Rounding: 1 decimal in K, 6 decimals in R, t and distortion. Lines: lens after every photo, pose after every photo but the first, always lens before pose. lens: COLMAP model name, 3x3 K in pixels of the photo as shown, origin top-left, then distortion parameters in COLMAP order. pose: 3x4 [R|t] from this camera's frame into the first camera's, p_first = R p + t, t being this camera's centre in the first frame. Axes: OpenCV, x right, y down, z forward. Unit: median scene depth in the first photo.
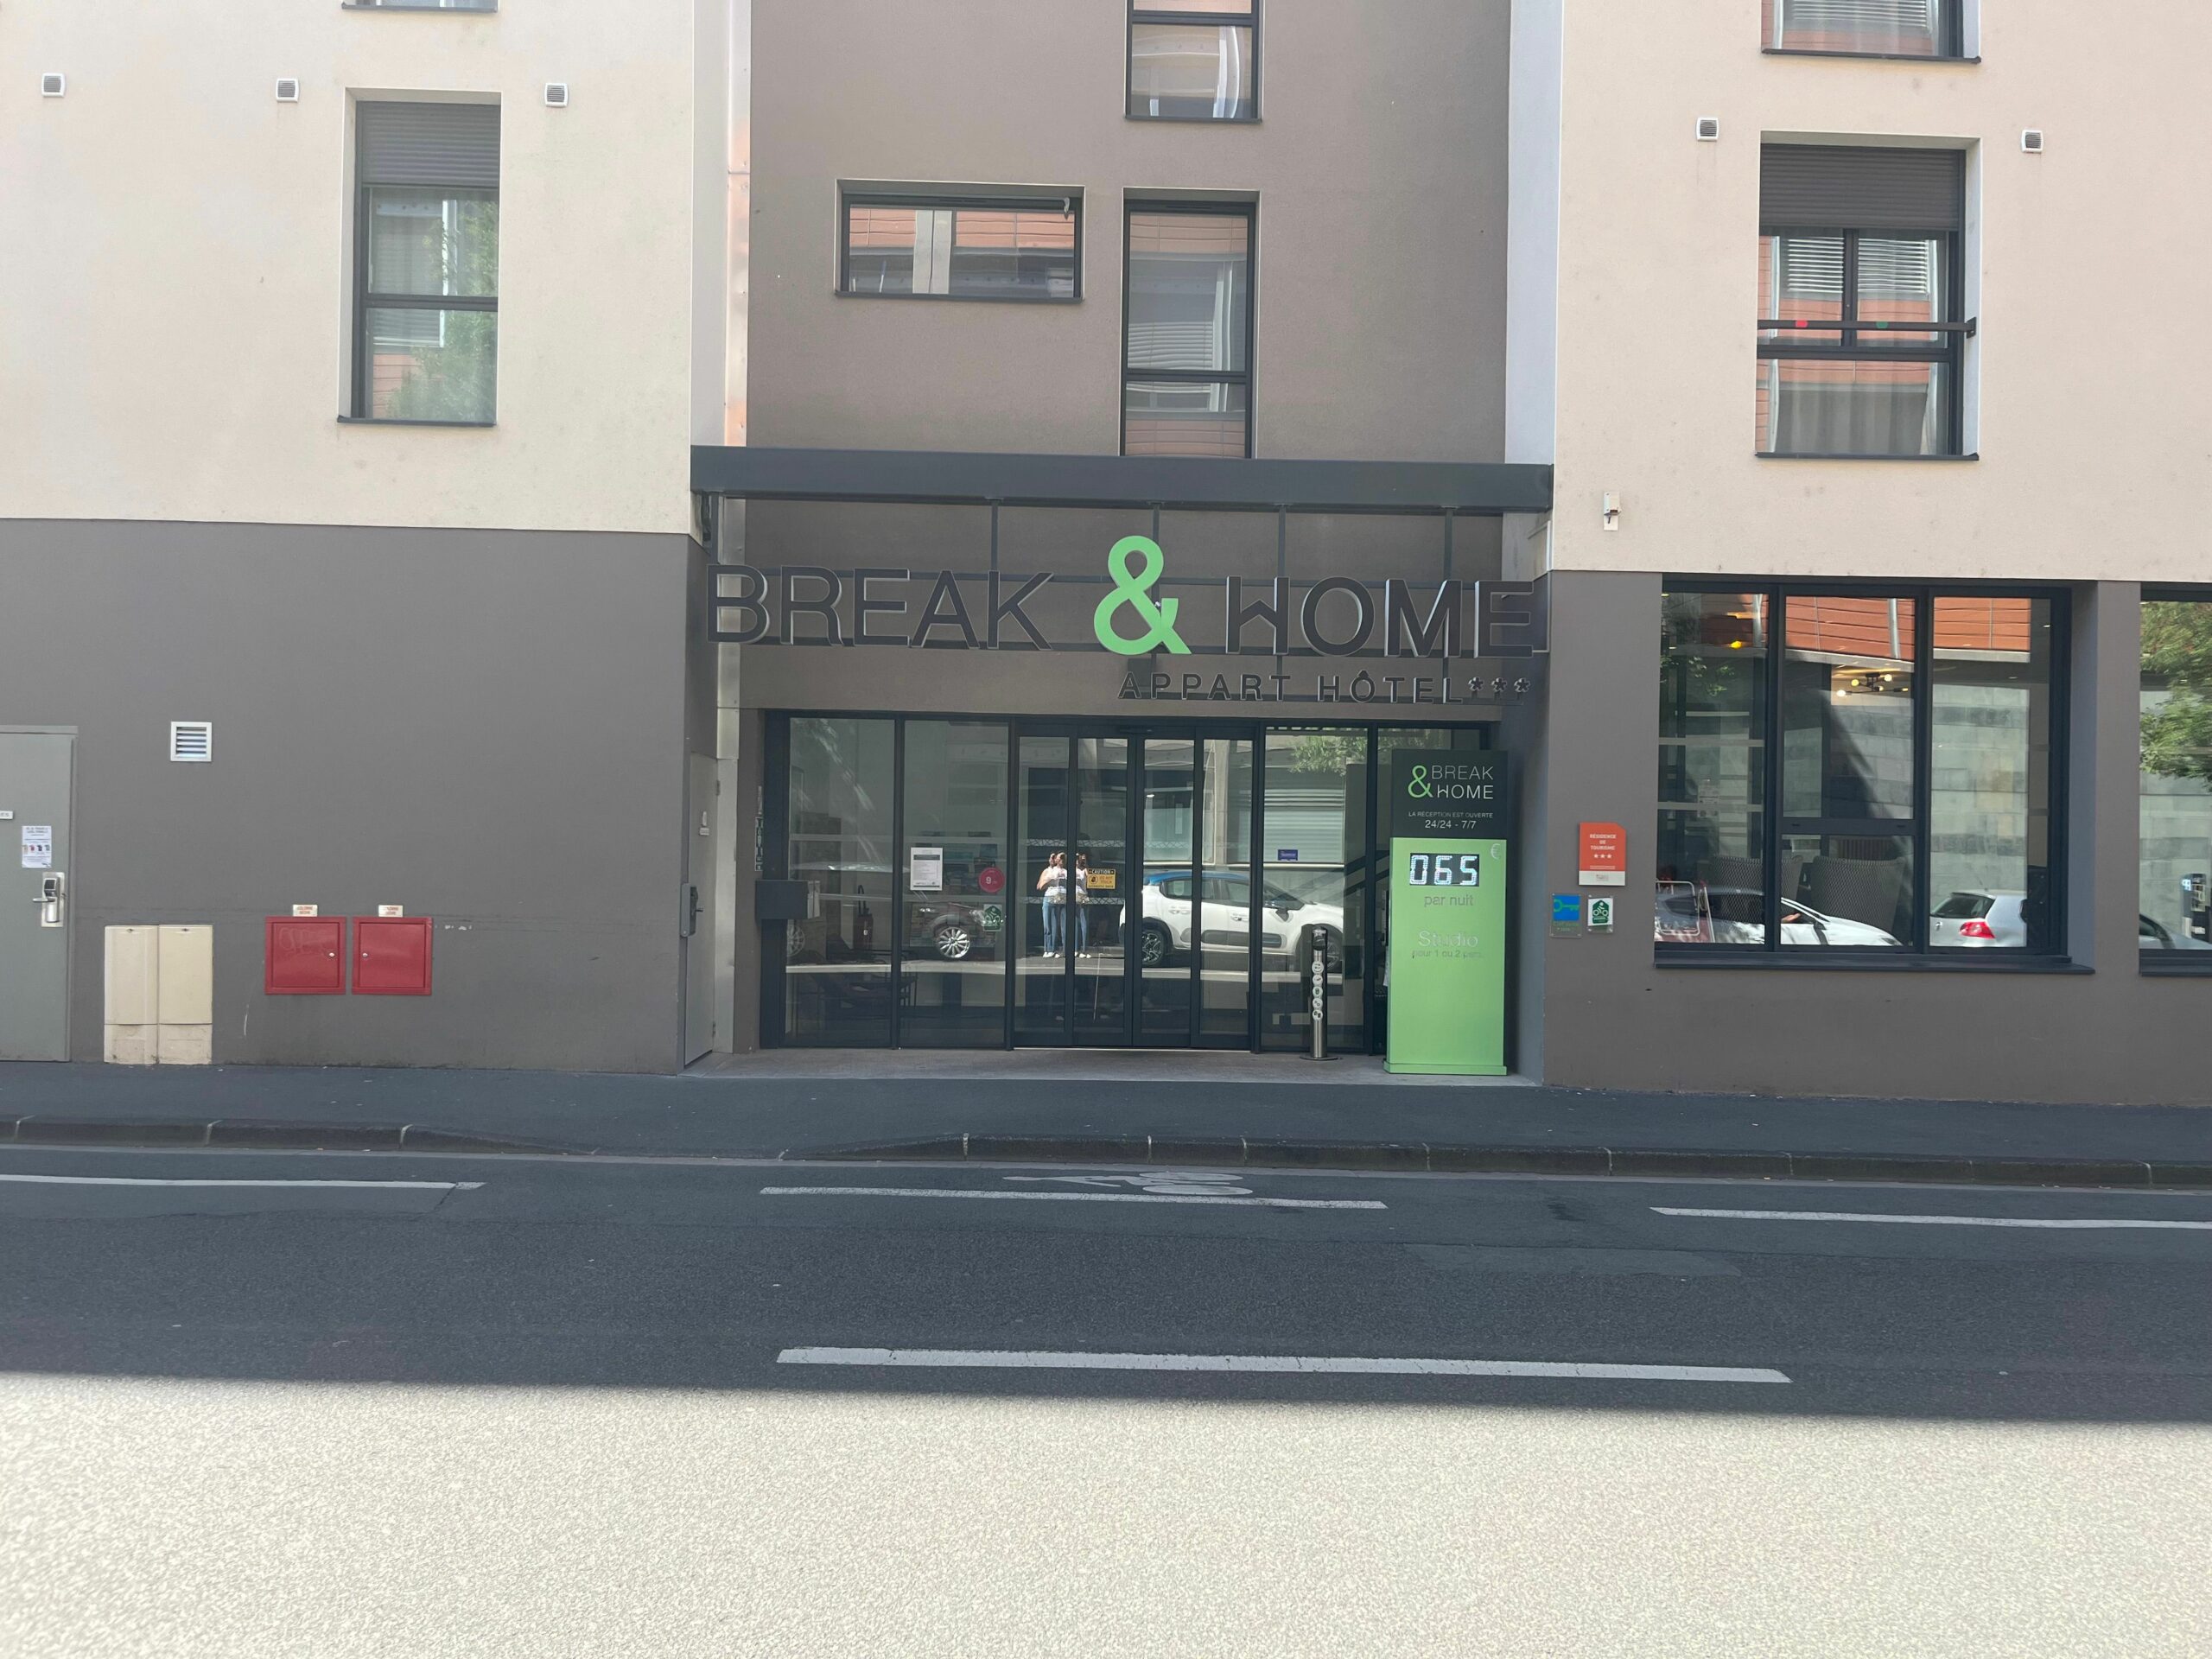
lens RADIAL K [[1684.9, 0, 1104.9], [0, 1684.9, 827.2], [0, 0, 1]] dist [0.005109, 0.001316]
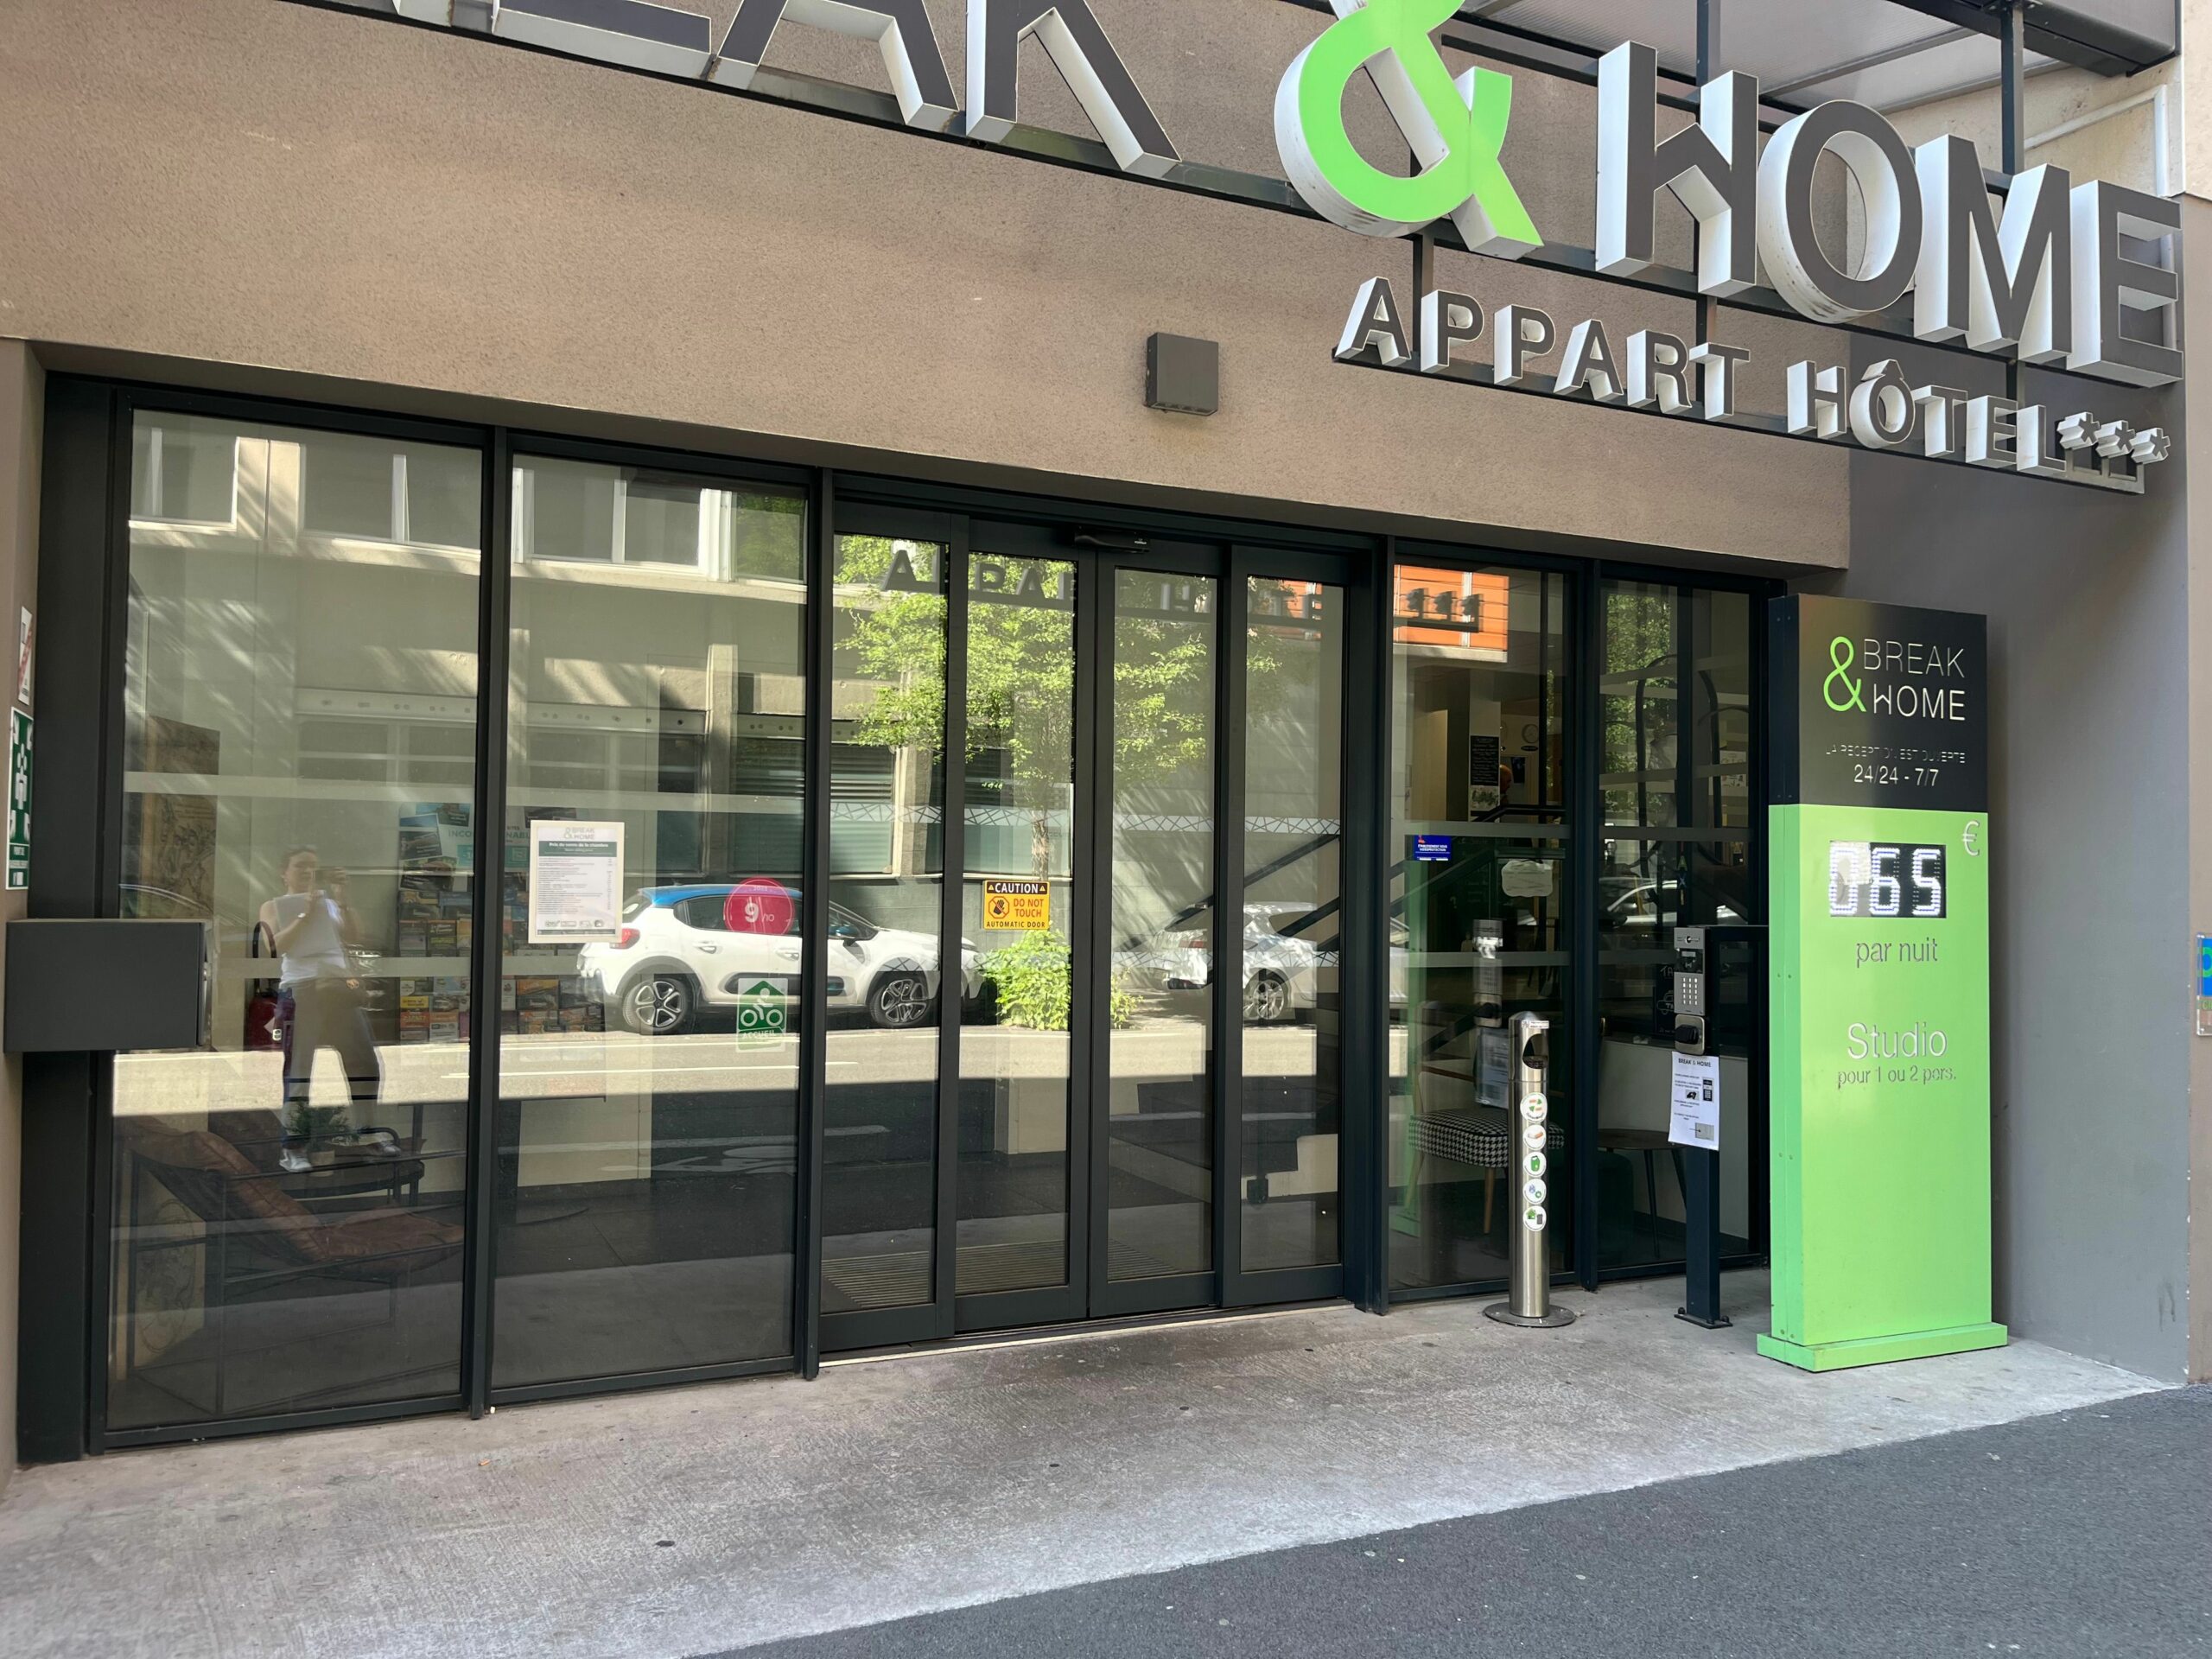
lens RADIAL K [[1684.9, 0, 1107.4], [0, 1684.9, 828.1], [0, 0, 1]] dist [0.005109, 0.001316]
pose [[0.913313, 0.009808, 0.407140, -0.158055], [-0.007225, 0.999943, -0.007881, 0.016638], [-0.407194, 0.004256, 0.913332, 0.685524]]
